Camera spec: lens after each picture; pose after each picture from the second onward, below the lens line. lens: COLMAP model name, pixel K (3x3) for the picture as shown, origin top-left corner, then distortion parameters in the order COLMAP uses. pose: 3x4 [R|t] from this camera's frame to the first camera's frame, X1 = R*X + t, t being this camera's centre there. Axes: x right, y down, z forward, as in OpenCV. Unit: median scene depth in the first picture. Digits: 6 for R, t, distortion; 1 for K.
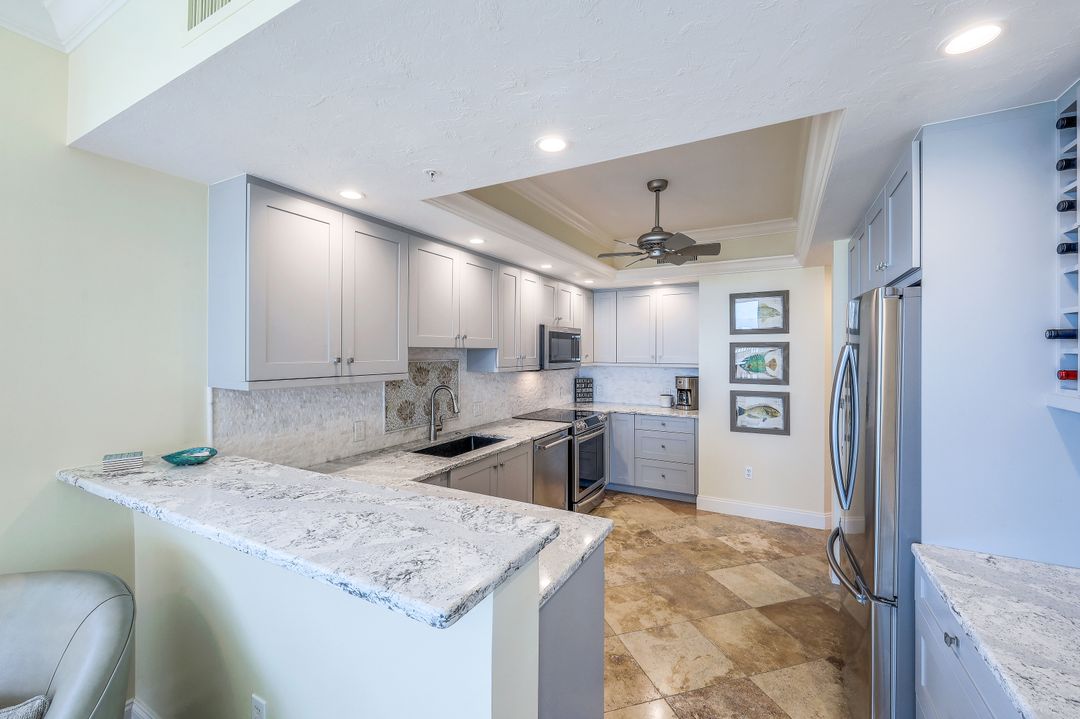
lens RADIAL K [[440.0, 0, 534.4], [0, 440.0, 353.8], [0, 0, 1]] dist [-0.000923, -0.000361]
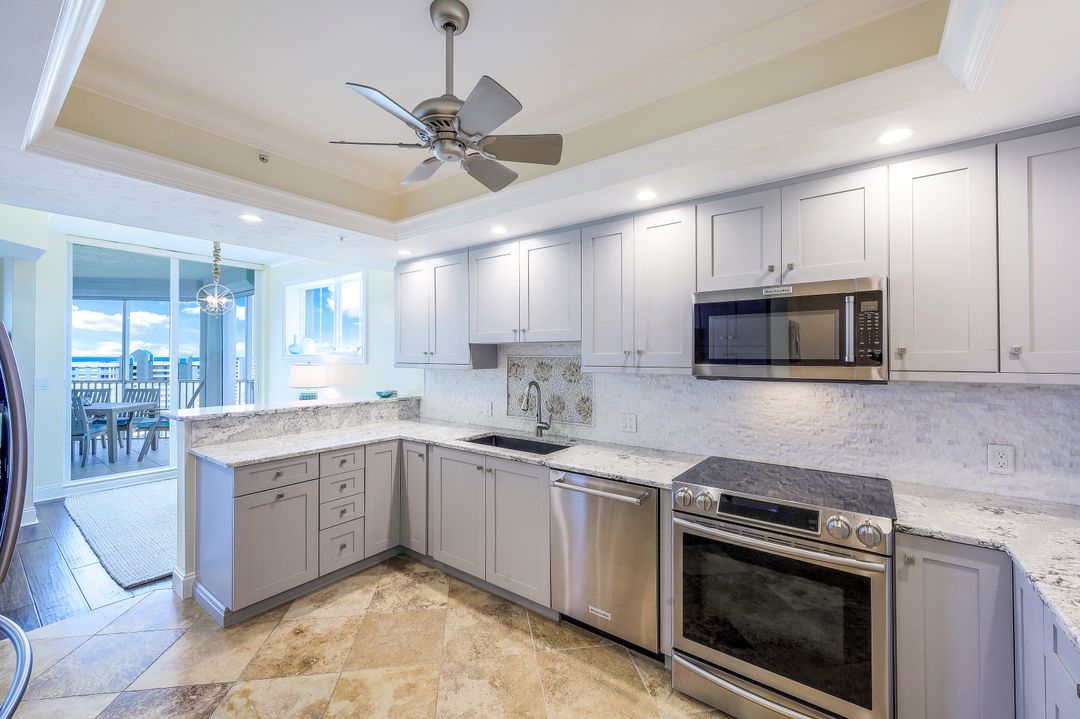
lens RADIAL K [[437.9, 0, 537.0], [0, 437.9, 352.1], [0, 0, 1]] dist [-0.001177, -0.000283]
pose [[-0.139171, -0.012197, -0.990193, 1.188253], [-0.003215, 0.999924, -0.011865, 0.029959], [0.990263, 0.001532, -0.139200, 1.801162]]
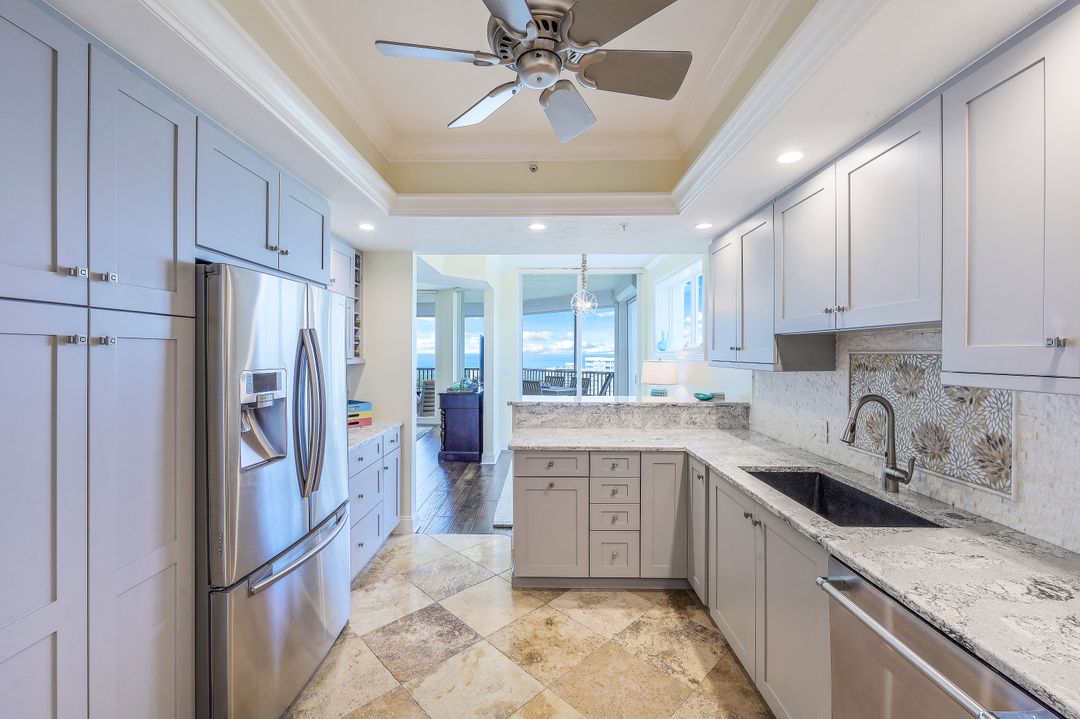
lens RADIAL K [[440.0, 0, 534.4], [0, 440.0, 353.8], [0, 0, 1]] dist [-0.000923, -0.000361]
pose [[-0.885186, -0.002663, -0.465229, 0.703820], [-0.004534, 0.999986, 0.002903, 0.030225], [0.465215, 0.004679, -0.885186, 2.048395]]
